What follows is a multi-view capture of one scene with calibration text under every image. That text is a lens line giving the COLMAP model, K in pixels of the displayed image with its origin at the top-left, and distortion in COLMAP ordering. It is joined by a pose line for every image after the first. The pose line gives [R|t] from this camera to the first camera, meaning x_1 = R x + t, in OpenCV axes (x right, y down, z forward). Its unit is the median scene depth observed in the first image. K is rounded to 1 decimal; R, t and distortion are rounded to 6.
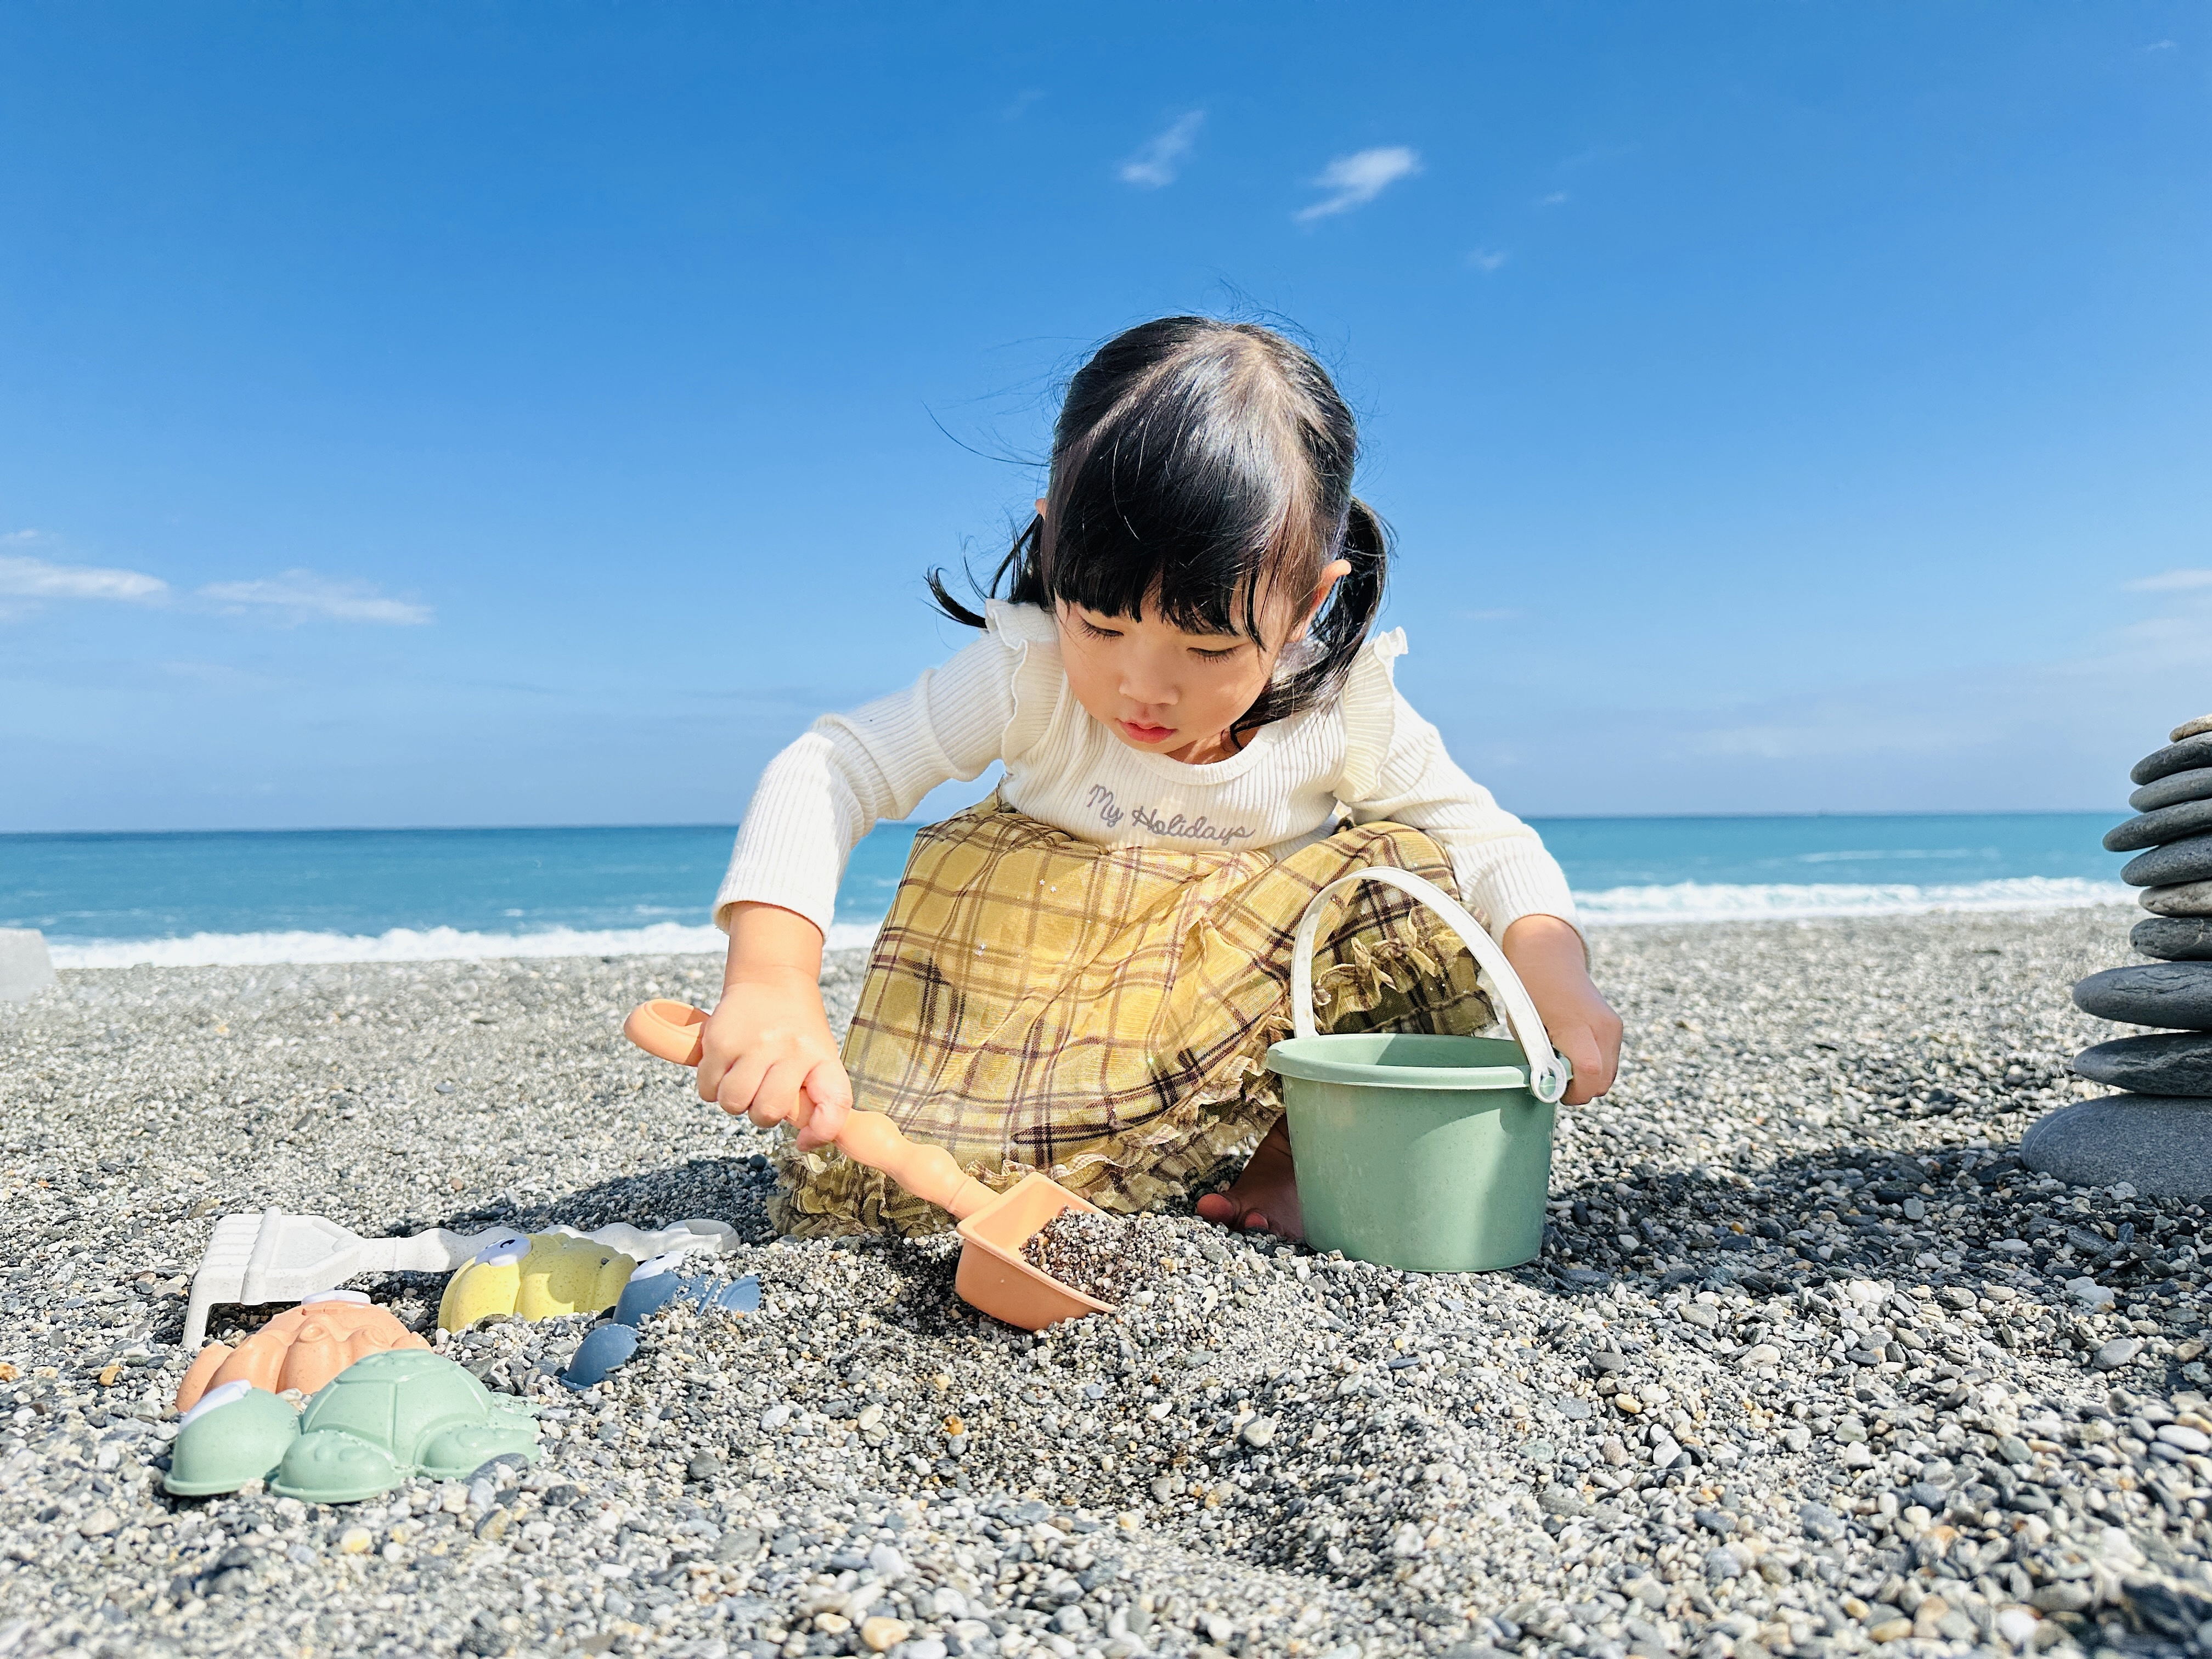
lens RADIAL K [[1556.6, 0, 1105.2], [0, 1556.6, 833.1], [0, 0, 1]] dist [0.004248, -0.002217]
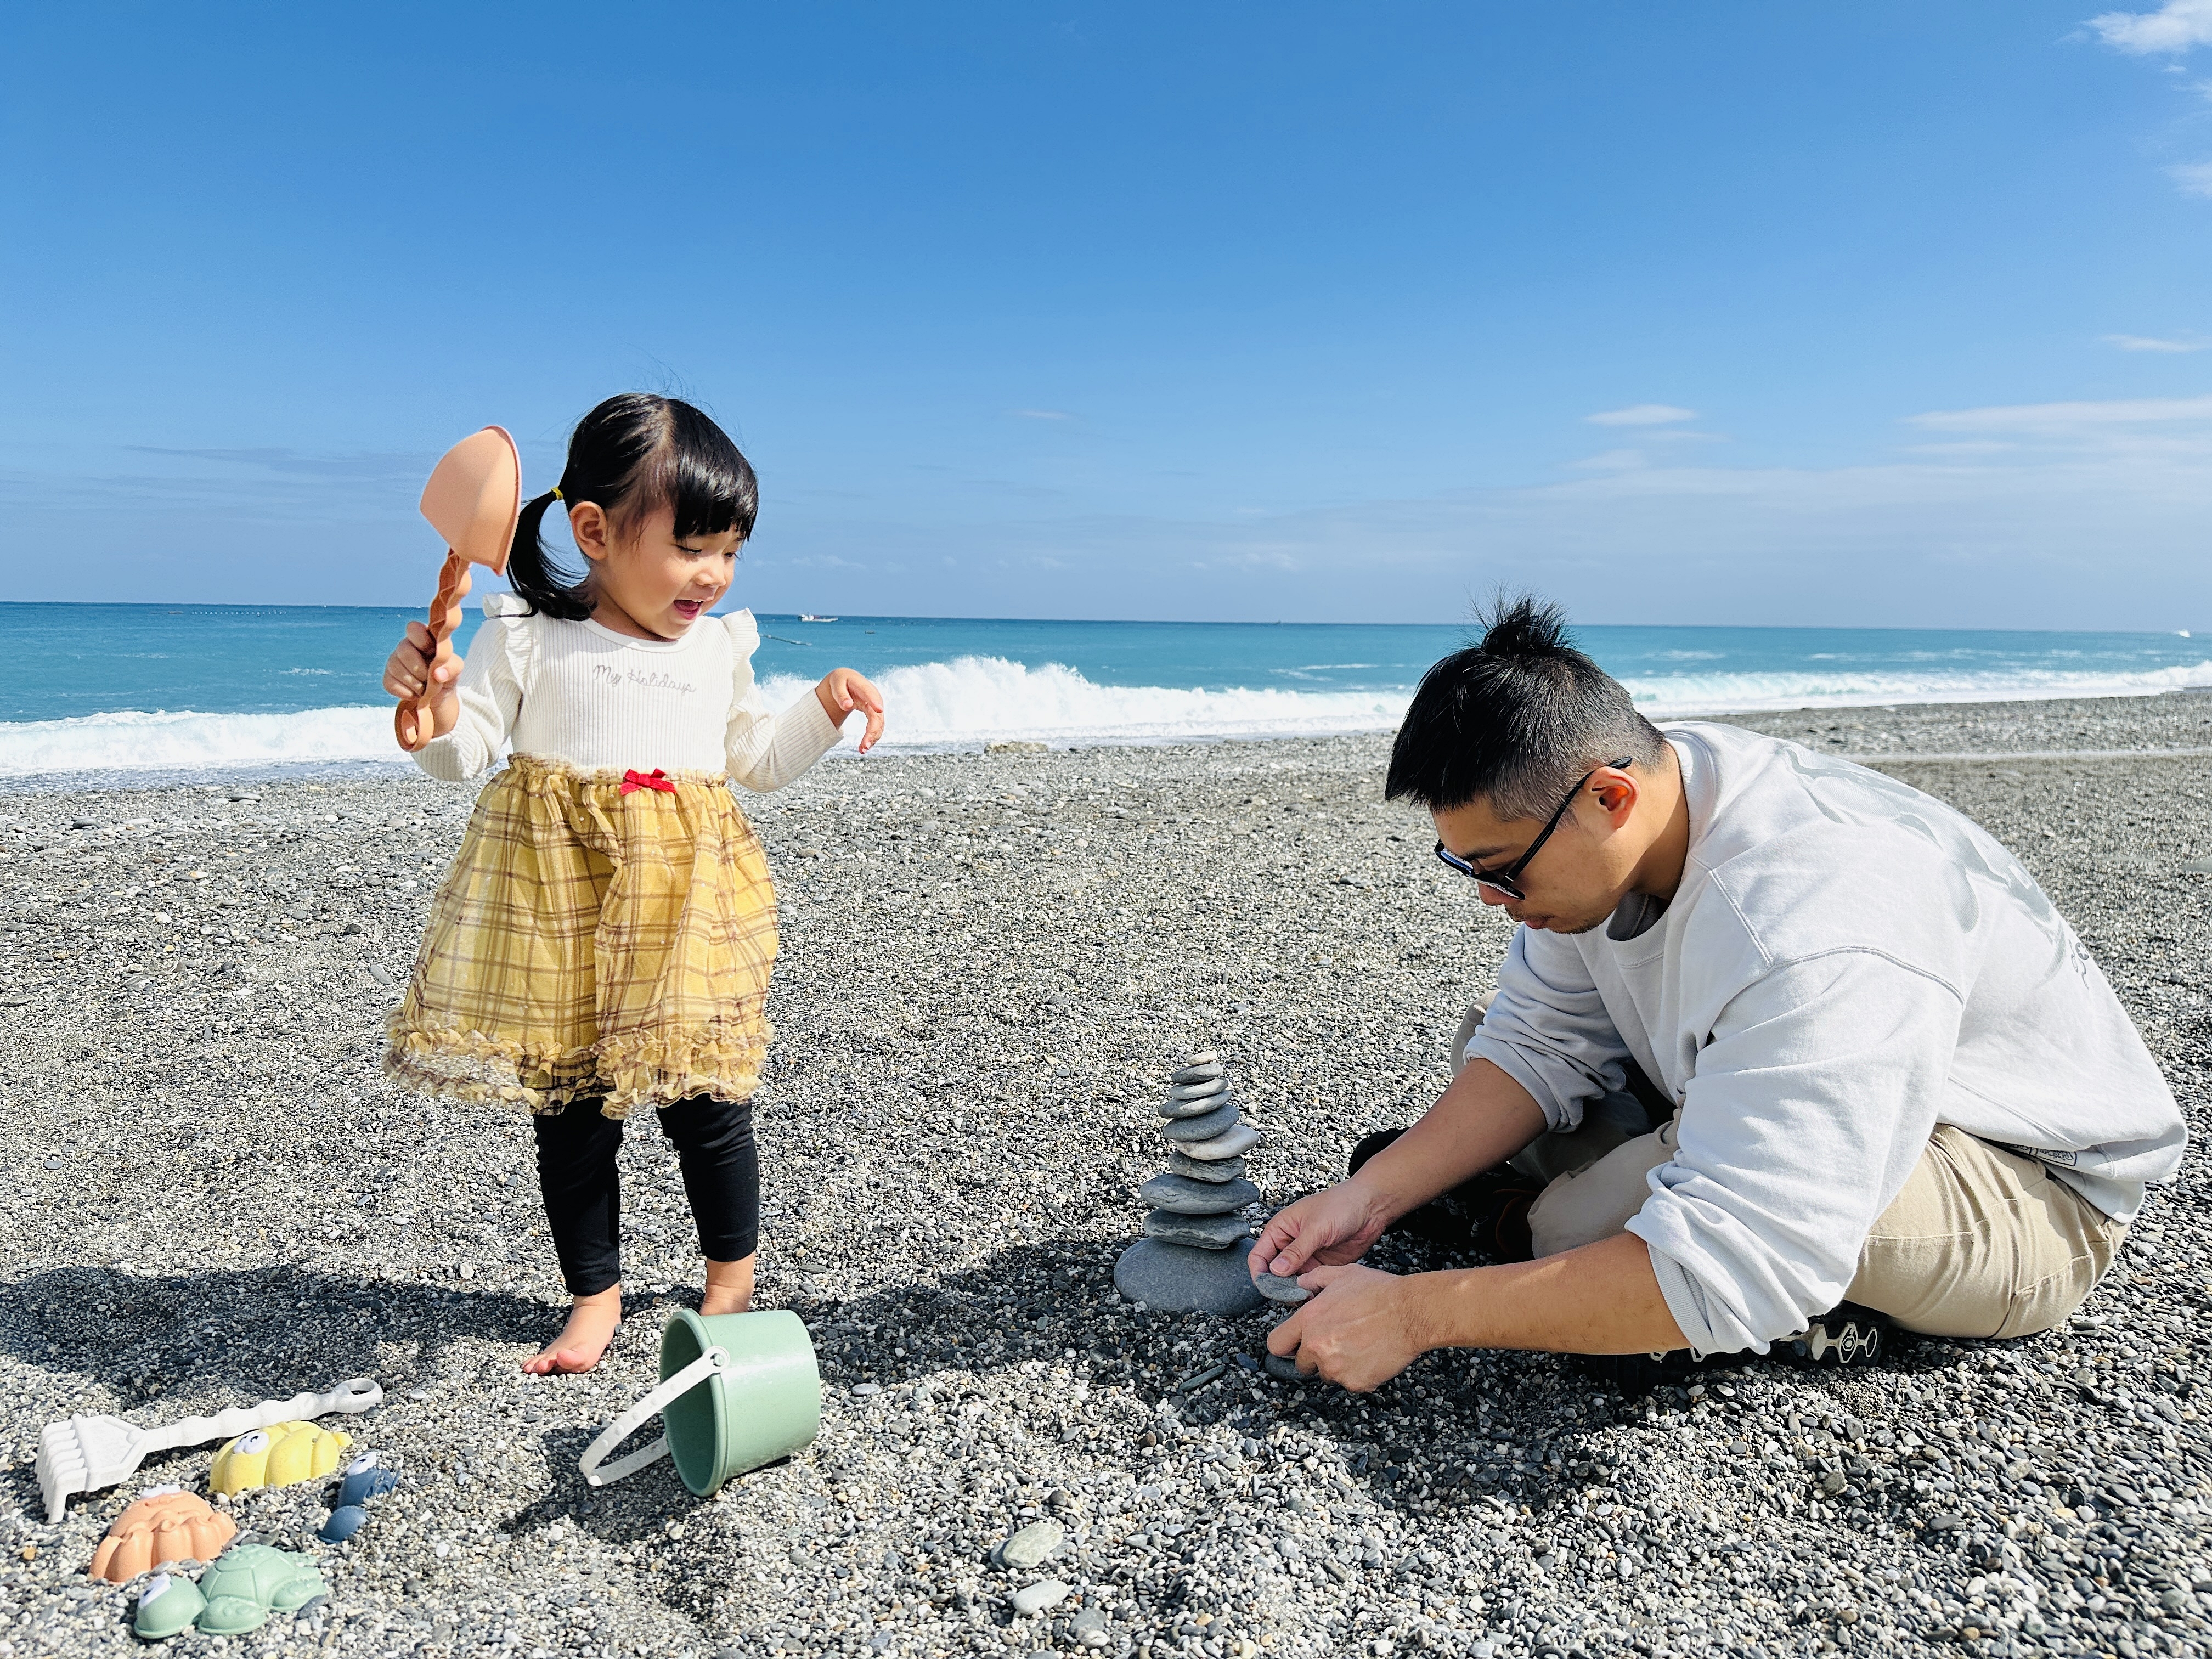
lens RADIAL K [[1556.6, 0, 1103.9], [0, 1556.6, 826.0], [0, 0, 1]] dist [0.004248, -0.002217]
pose [[0.958320, -0.006733, 0.285617, 0.056435], [-0.031212, 0.991271, 0.128093, -0.971576], [-0.283986, -0.131669, 0.949745, -1.228112]]
